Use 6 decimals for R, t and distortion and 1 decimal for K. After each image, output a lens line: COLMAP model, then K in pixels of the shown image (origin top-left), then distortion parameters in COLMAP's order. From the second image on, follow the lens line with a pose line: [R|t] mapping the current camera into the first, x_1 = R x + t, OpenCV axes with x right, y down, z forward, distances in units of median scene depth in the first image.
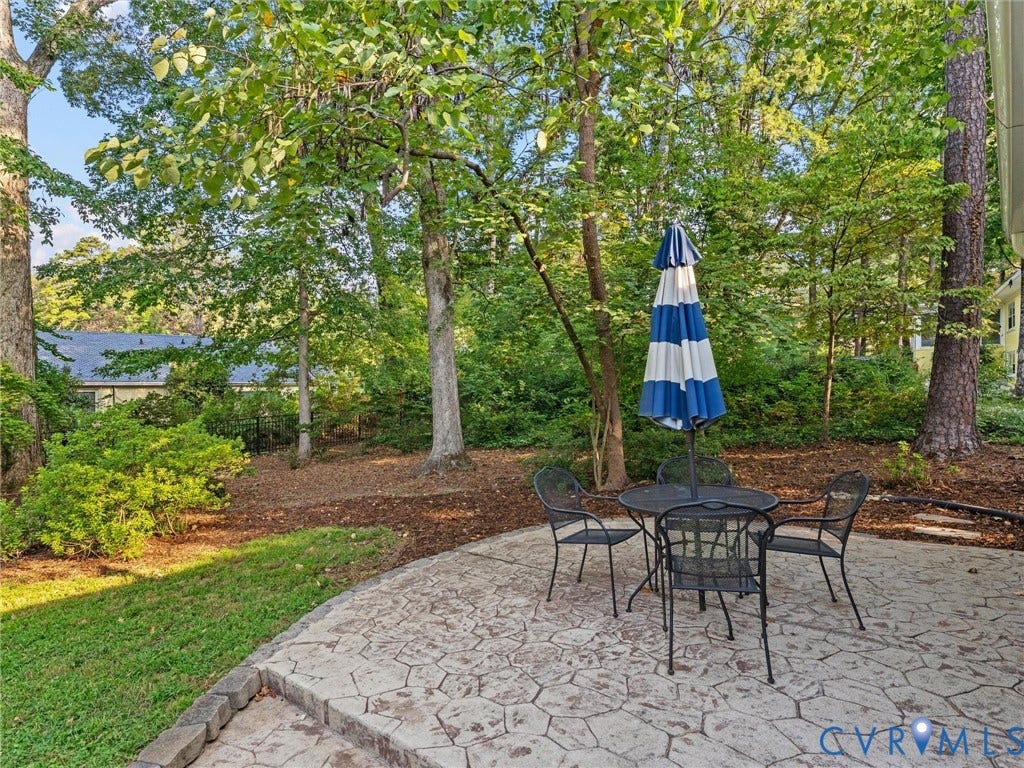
lens RADIAL K [[700.8, 0, 512.0], [0, 700.8, 384.0], [0, 0, 1]] dist [0.001942, -0.000926]
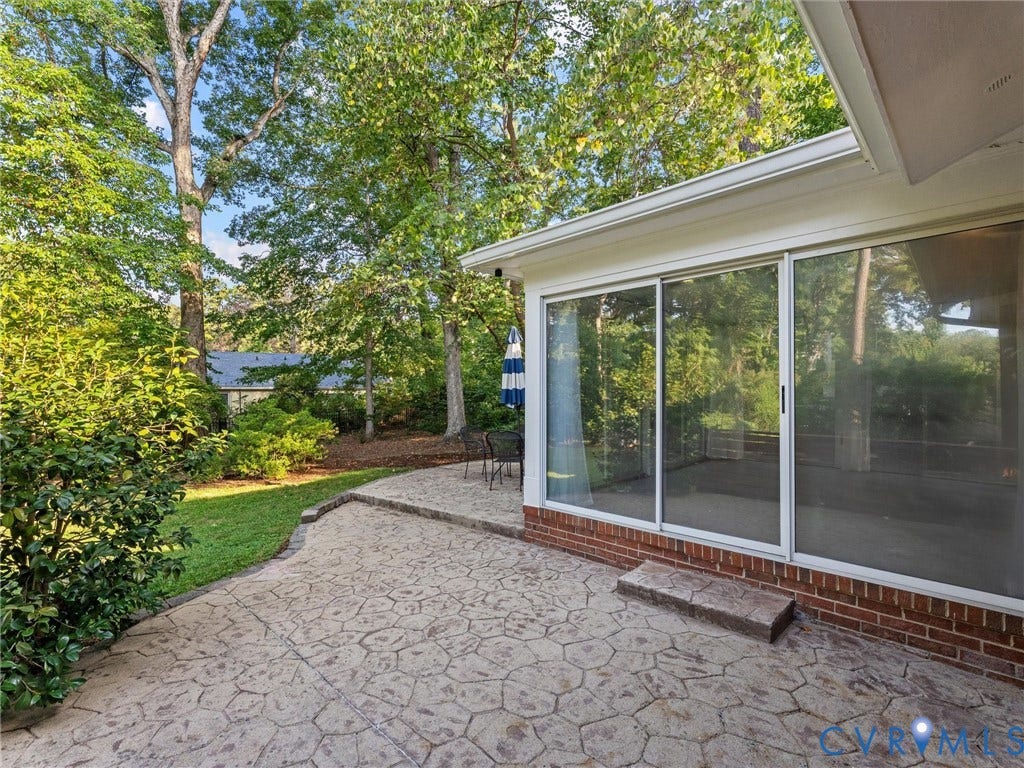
lens RADIAL K [[593.6, 0, 509.3], [0, 593.6, 385.8], [0, 0, 1]] dist [-0.002324, -0.001546]
pose [[0.998240, 0.000783, -0.059303, 0.086195], [-0.001007, 0.999992, -0.003755, -0.001724], [0.059299, 0.003808, 0.998233, -0.277796]]
